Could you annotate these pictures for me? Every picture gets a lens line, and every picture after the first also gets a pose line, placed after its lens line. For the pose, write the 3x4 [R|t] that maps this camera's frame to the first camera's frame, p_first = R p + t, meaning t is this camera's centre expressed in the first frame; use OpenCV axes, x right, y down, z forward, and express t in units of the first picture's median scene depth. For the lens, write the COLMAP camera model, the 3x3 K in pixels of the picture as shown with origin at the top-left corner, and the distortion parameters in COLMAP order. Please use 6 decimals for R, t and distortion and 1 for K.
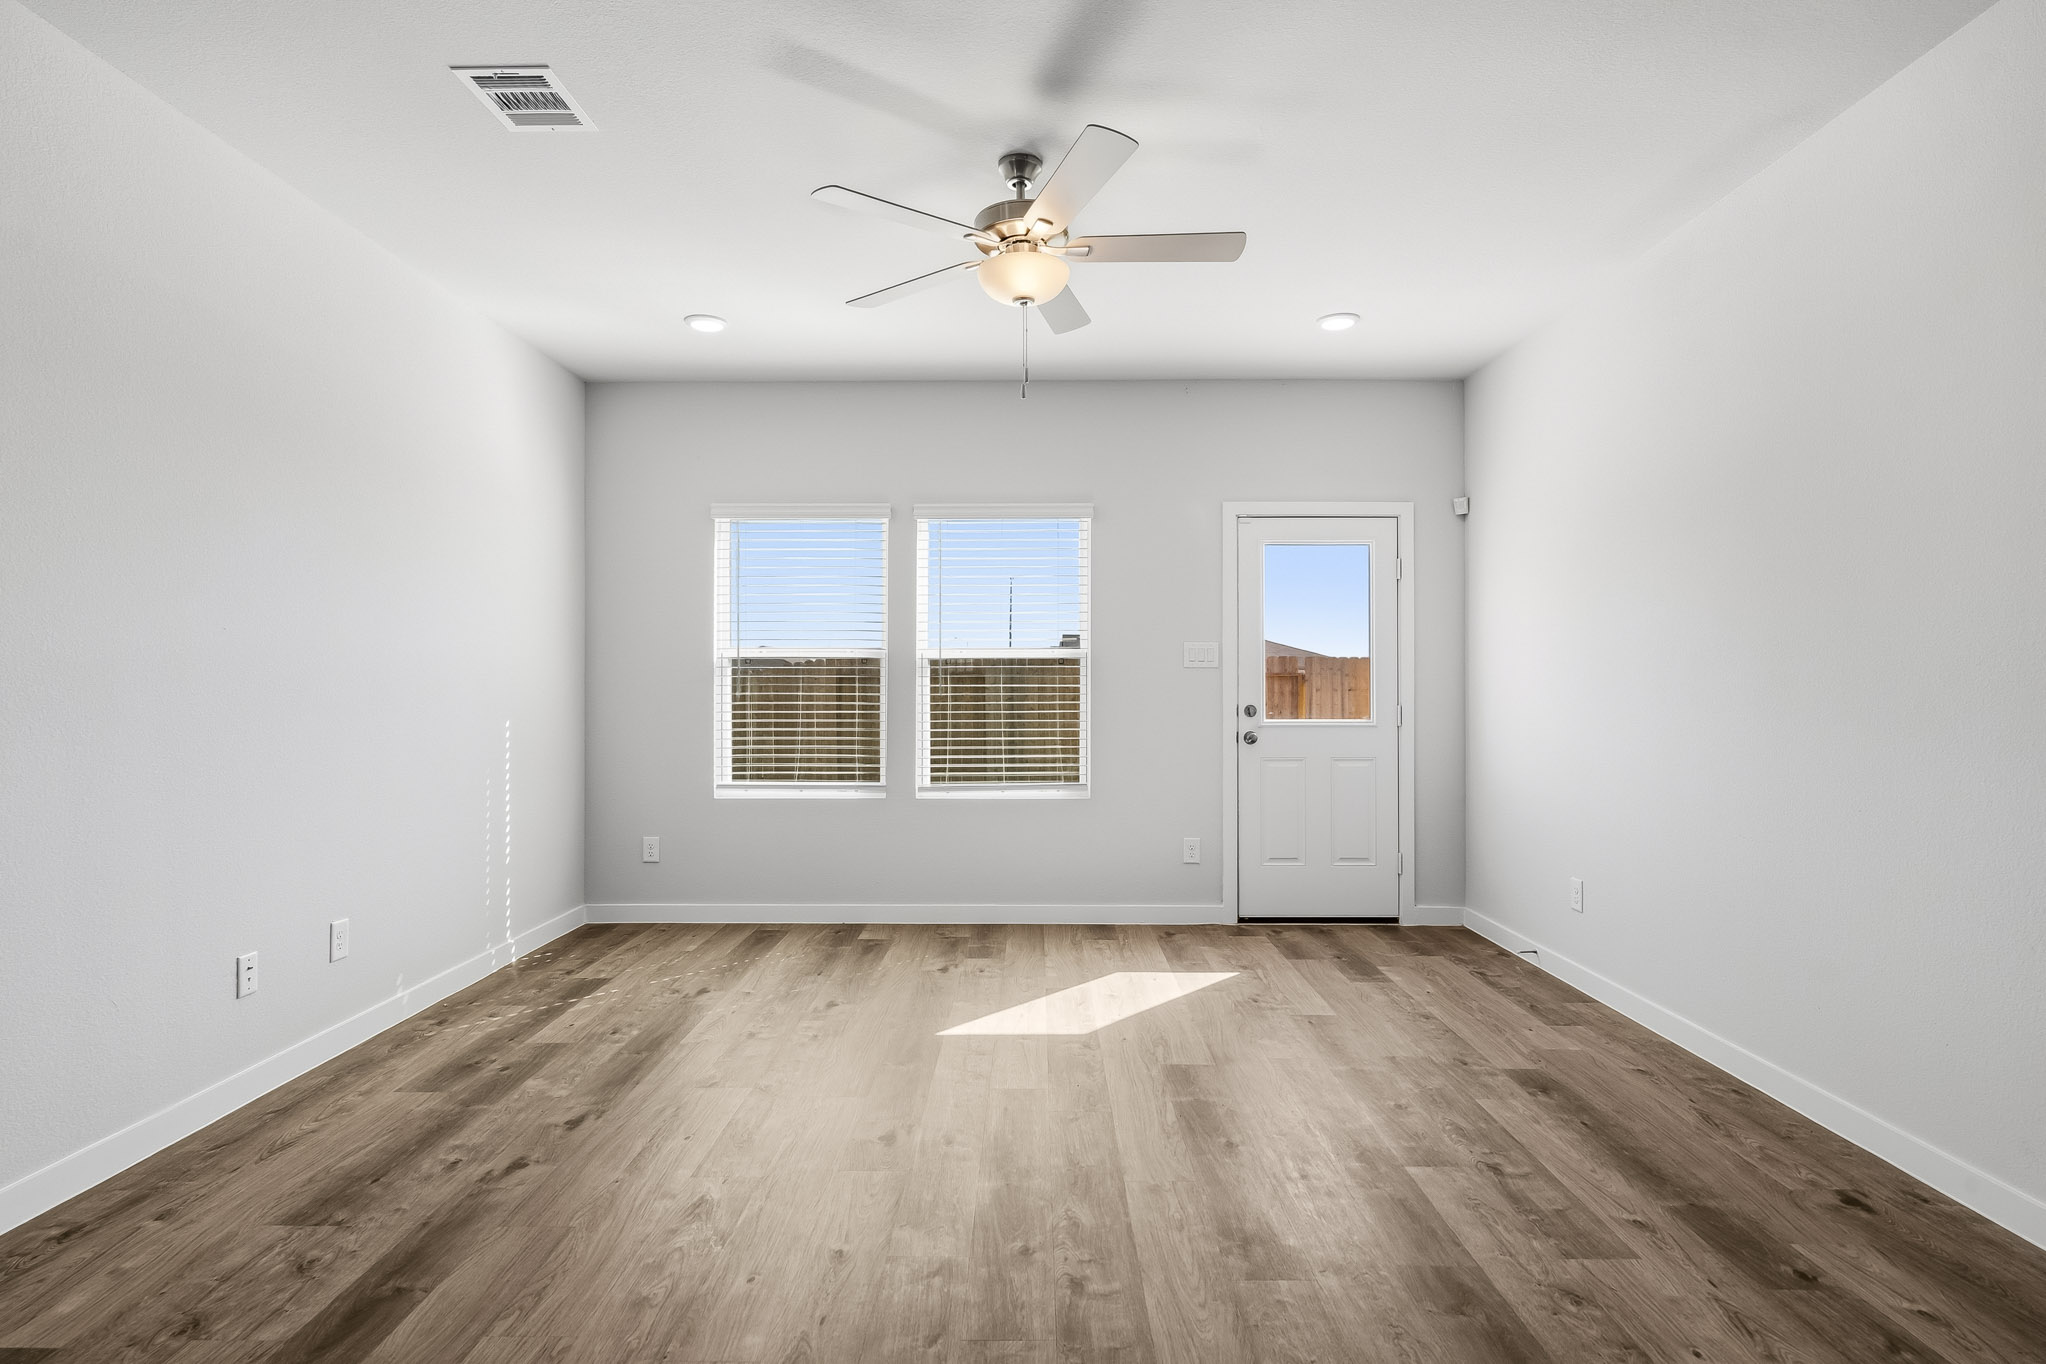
lens RADIAL K [[901.1, 0, 1018.1], [0, 901.1, 682.7], [0, 0, 1]] dist [-0.001386, -0.000500]
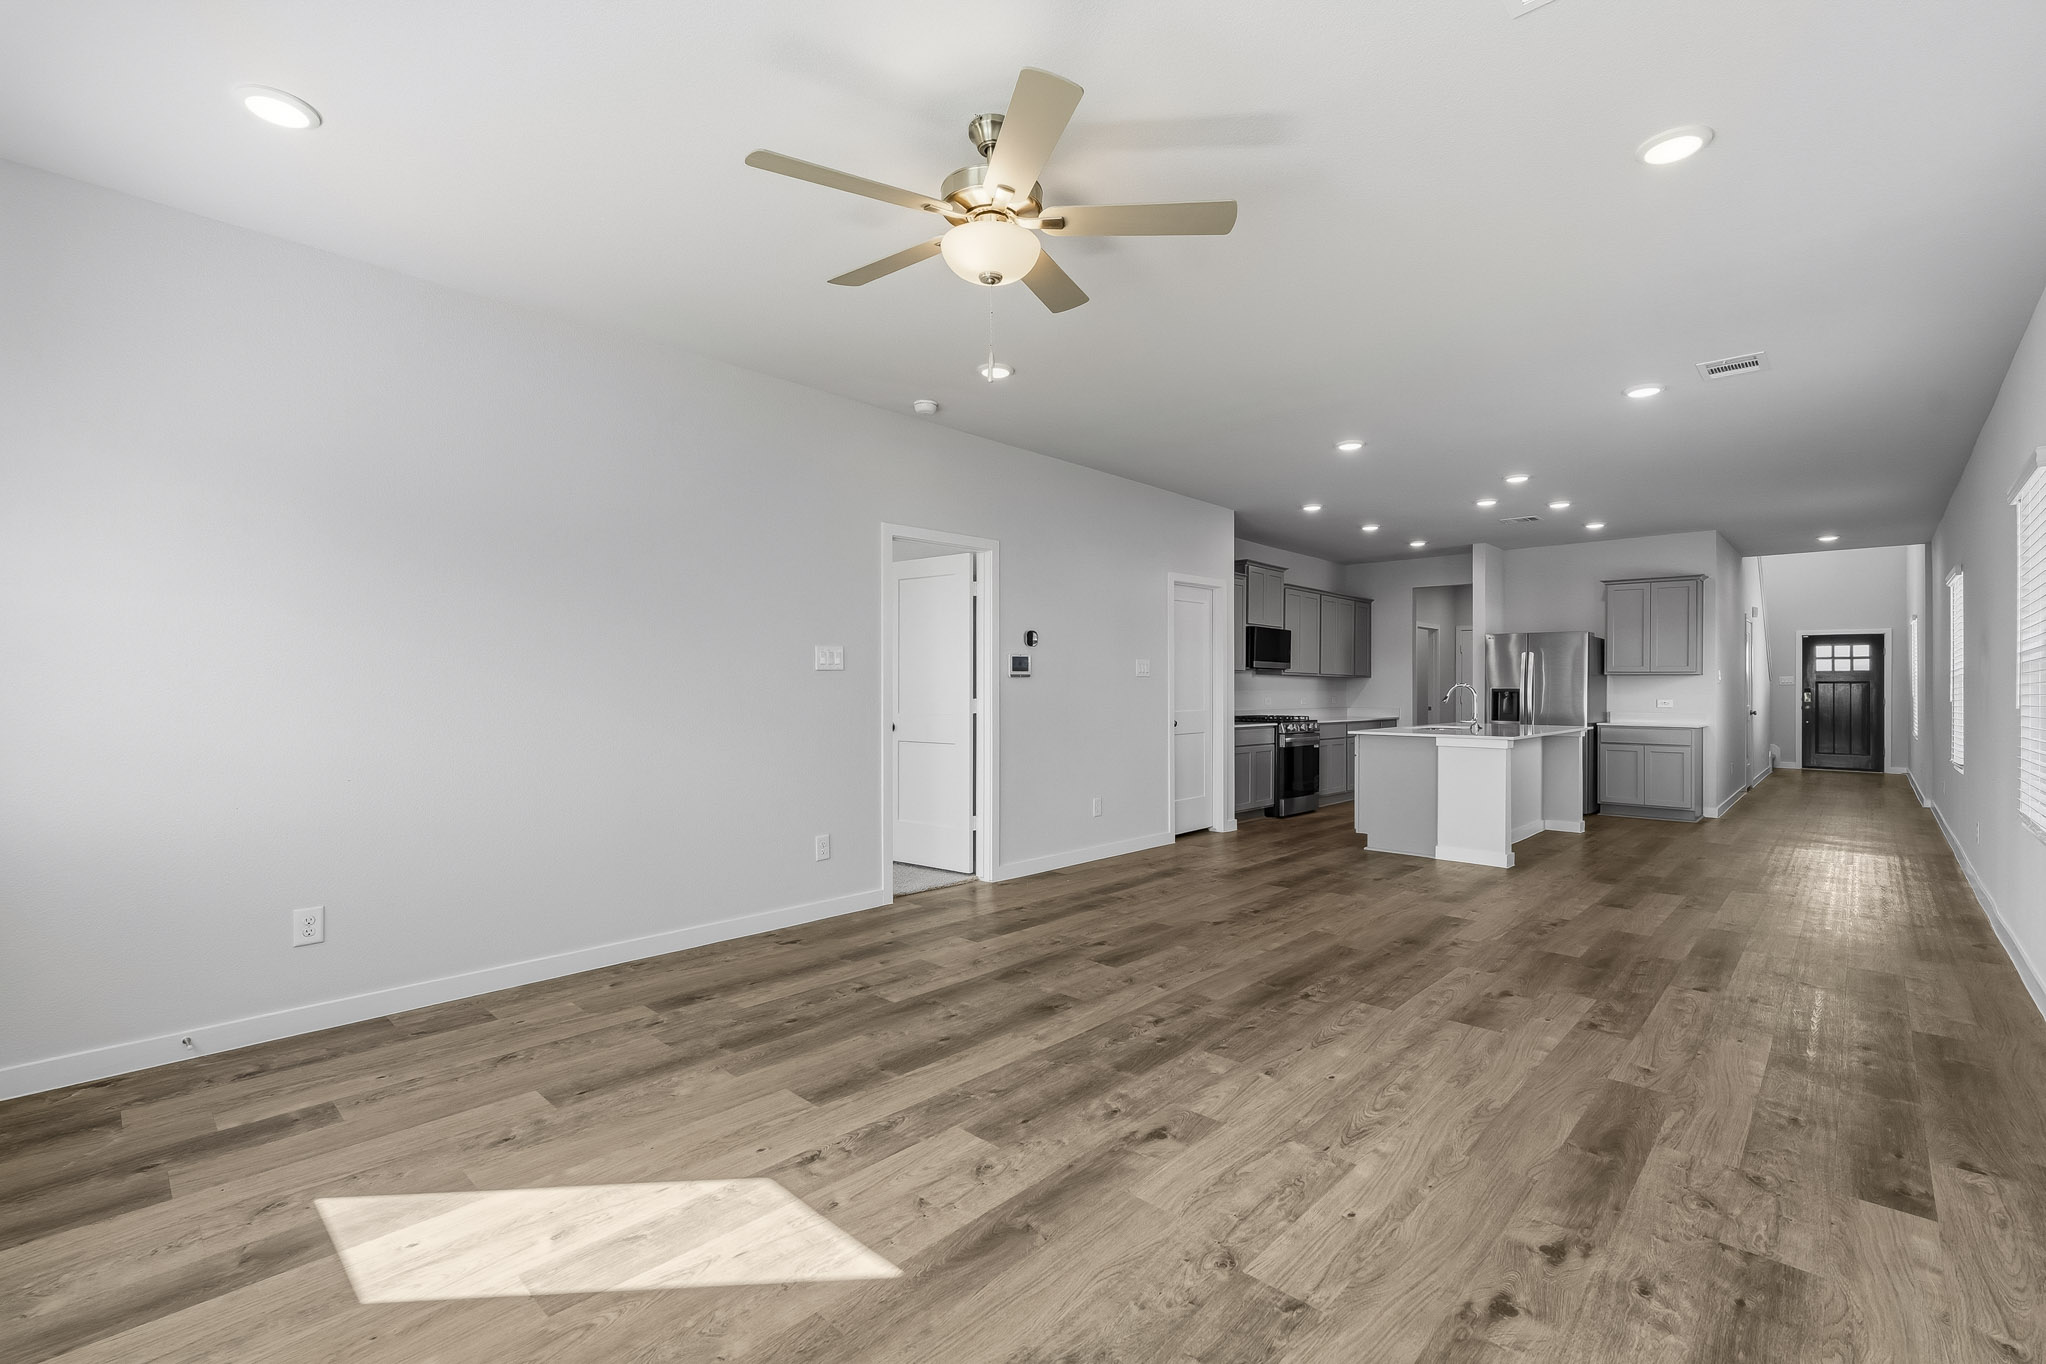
lens RADIAL K [[901.1, 0, 1018.1], [0, 901.1, 682.7], [0, 0, 1]] dist [-0.001386, -0.000500]
pose [[-0.697364, -0.000206, 0.716717, -0.628373], [-0.005617, 0.999971, -0.005178, 0.008583], [-0.716695, -0.007637, -0.697345, 1.512119]]
